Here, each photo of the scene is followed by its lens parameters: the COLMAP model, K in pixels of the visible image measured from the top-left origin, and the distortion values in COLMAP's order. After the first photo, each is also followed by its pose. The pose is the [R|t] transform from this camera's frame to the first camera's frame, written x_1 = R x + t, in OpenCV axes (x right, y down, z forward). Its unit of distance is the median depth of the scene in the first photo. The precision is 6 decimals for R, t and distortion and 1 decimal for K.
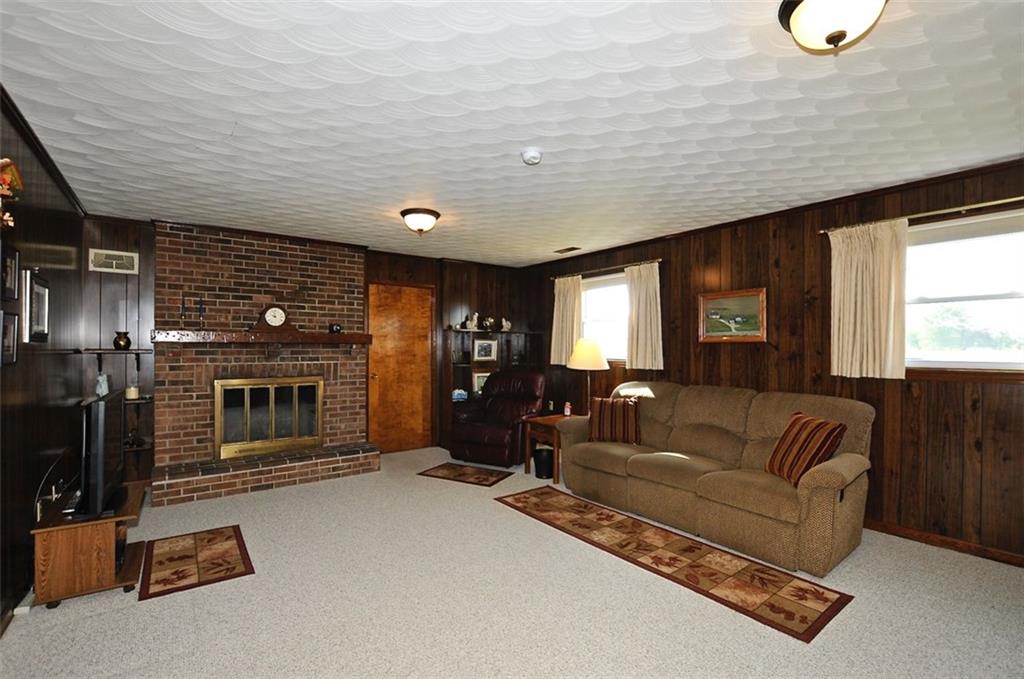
lens RADIAL K [[458.7, 0, 513.8], [0, 458.7, 345.3], [0, 0, 1]] dist [-0.011609, 0.000174]
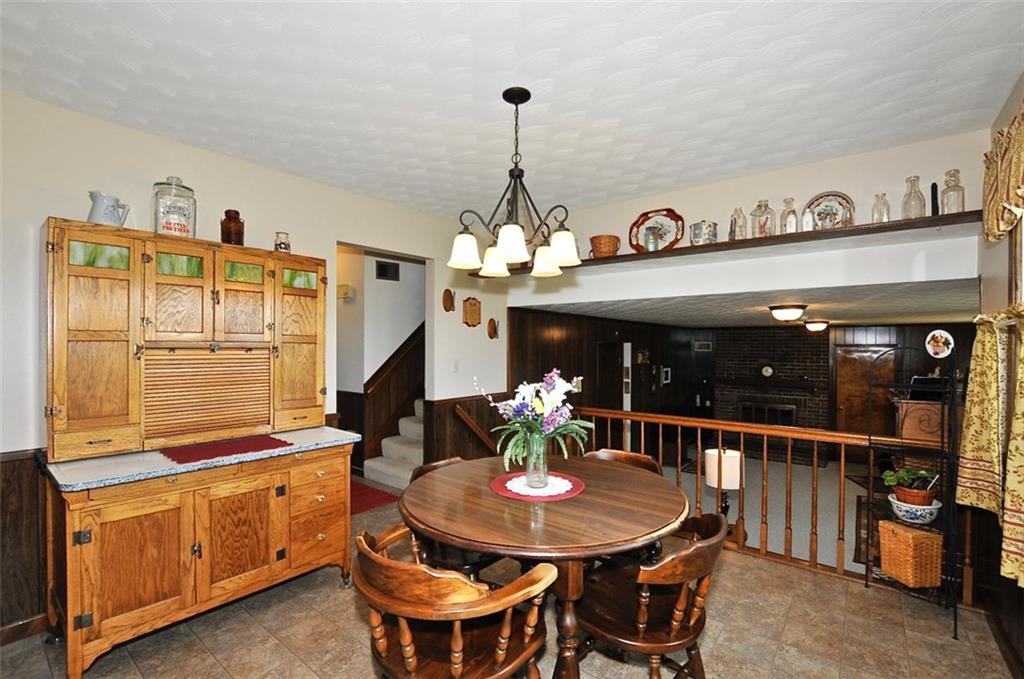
lens RADIAL K [[458.7, 0, 512.2], [0, 458.7, 347.8], [0, 0, 1]] dist [-0.011609, 0.000174]
pose [[0.266522, -0.001214, -0.963828, 0.602720], [-0.002215, 0.999996, -0.001872, -0.090815], [0.963826, 0.002633, 0.266518, -0.307271]]
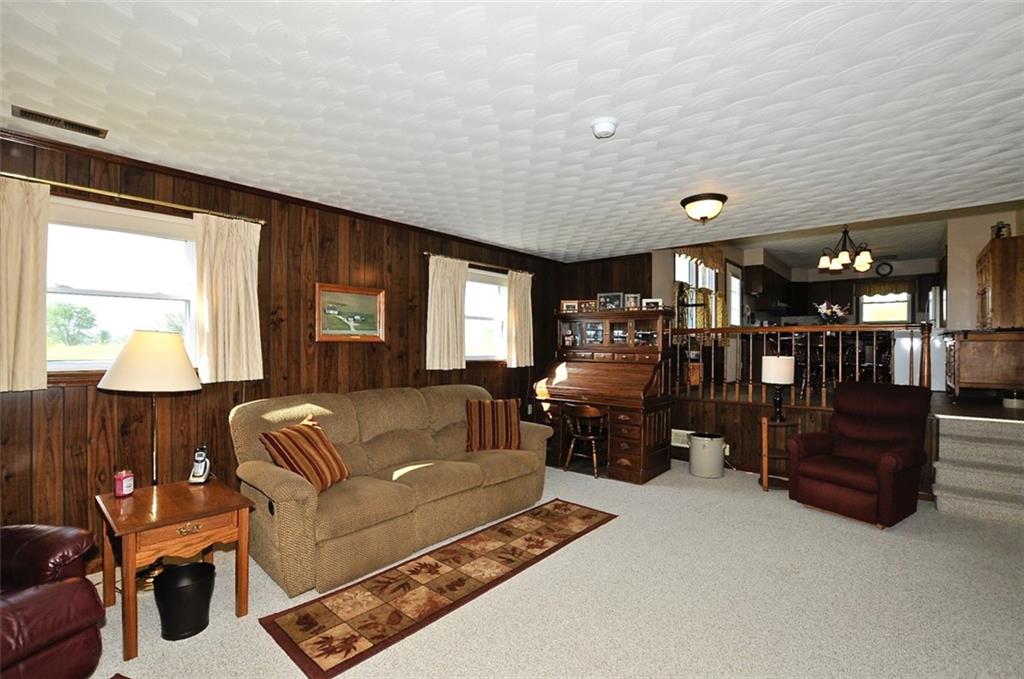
lens RADIAL K [[458.7, 0, 512.8], [0, 458.7, 345.7], [0, 0, 1]] dist [-0.011609, 0.000174]
pose [[-0.195734, 0.009568, 0.980610, -0.537599], [0.002424, 0.999954, -0.009273, 0.011620], [-0.980654, 0.000562, -0.195748, 0.939349]]
